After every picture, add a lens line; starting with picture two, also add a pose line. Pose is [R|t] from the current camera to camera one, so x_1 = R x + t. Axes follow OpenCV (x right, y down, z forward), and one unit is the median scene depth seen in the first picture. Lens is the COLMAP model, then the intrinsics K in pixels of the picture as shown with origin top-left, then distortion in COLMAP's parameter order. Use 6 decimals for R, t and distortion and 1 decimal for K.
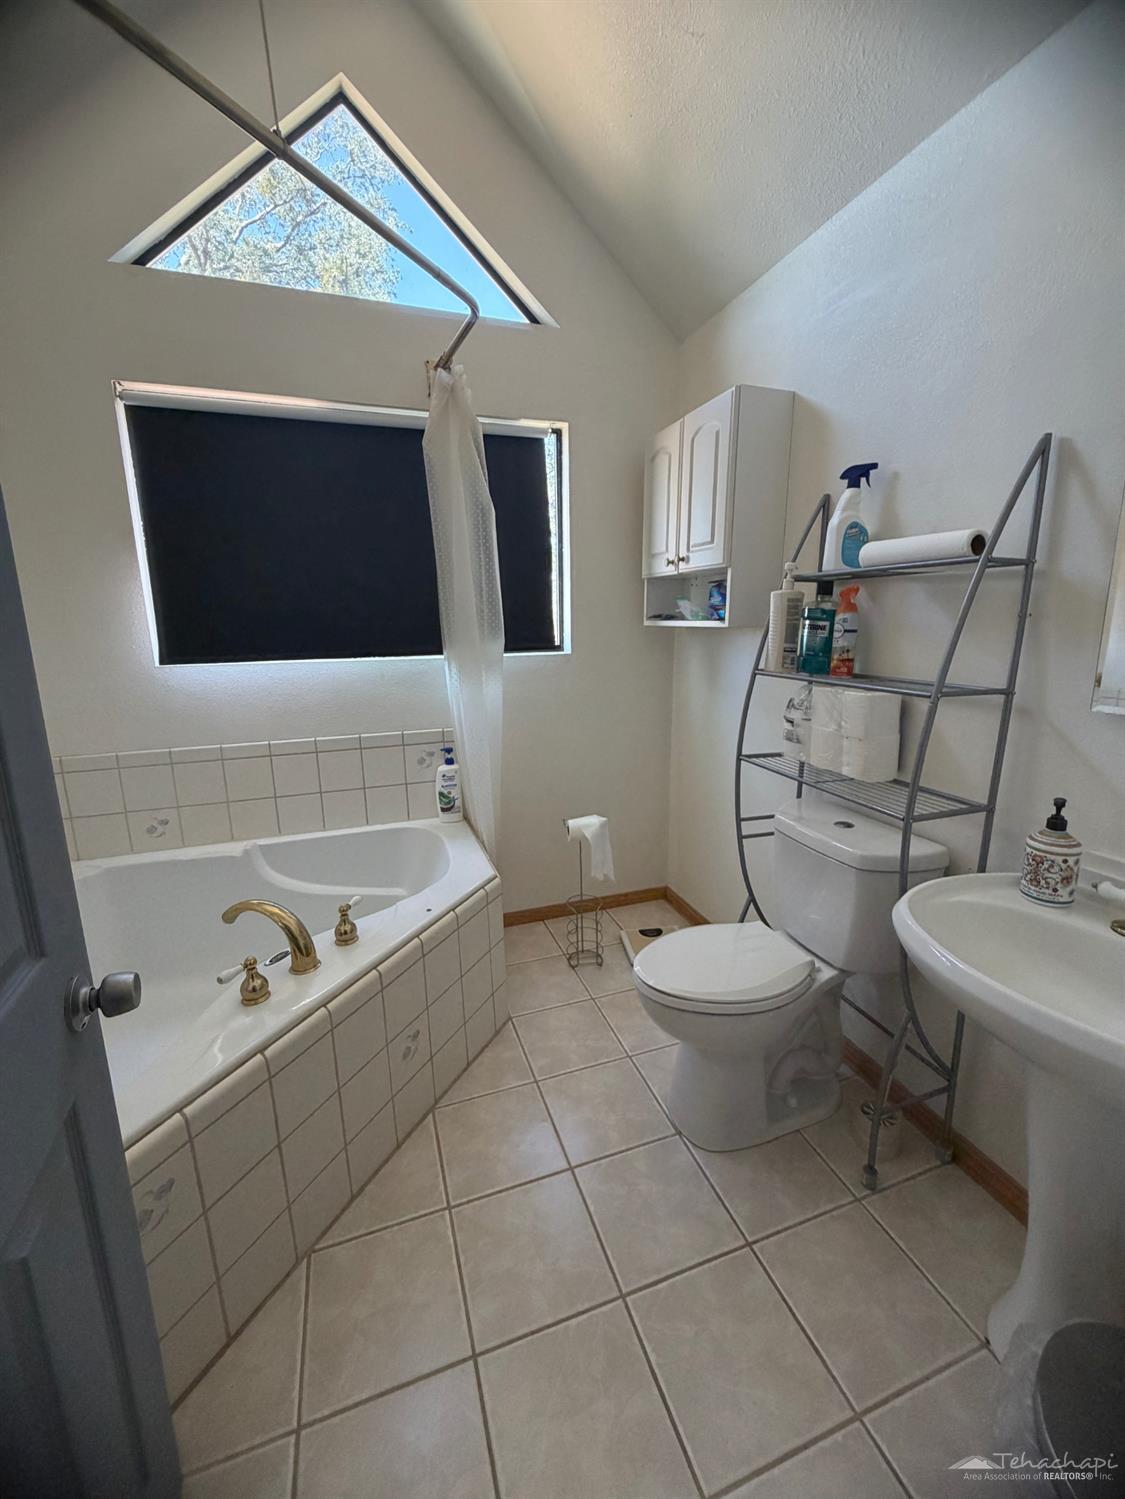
lens RADIAL K [[597.8, 0, 559.2], [0, 597.8, 745.9], [0, 0, 1]] dist [0.000434, 0.000233]
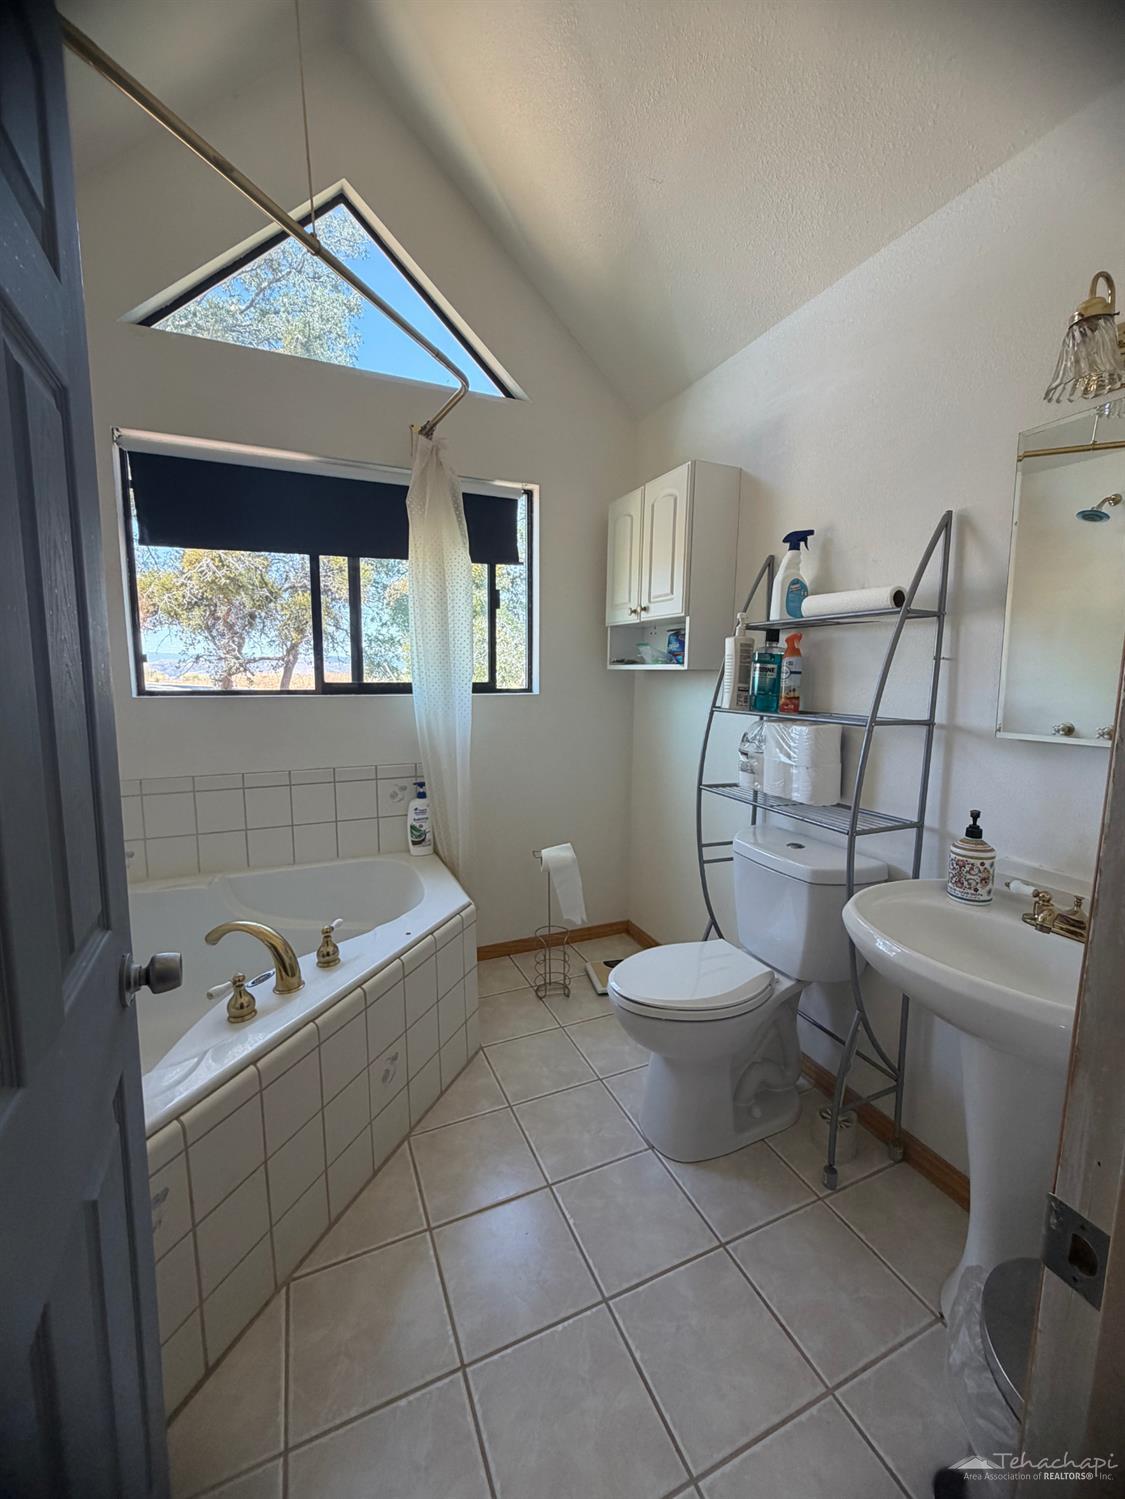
lens RADIAL K [[597.8, 0, 559.2], [0, 597.8, 745.9], [0, 0, 1]] dist [0.000434, 0.000233]
pose [[0.996497, 0.008985, 0.083141, -0.052446], [-0.001851, 0.996337, -0.085495, 0.044346], [-0.083604, 0.085042, 0.992864, -0.075213]]
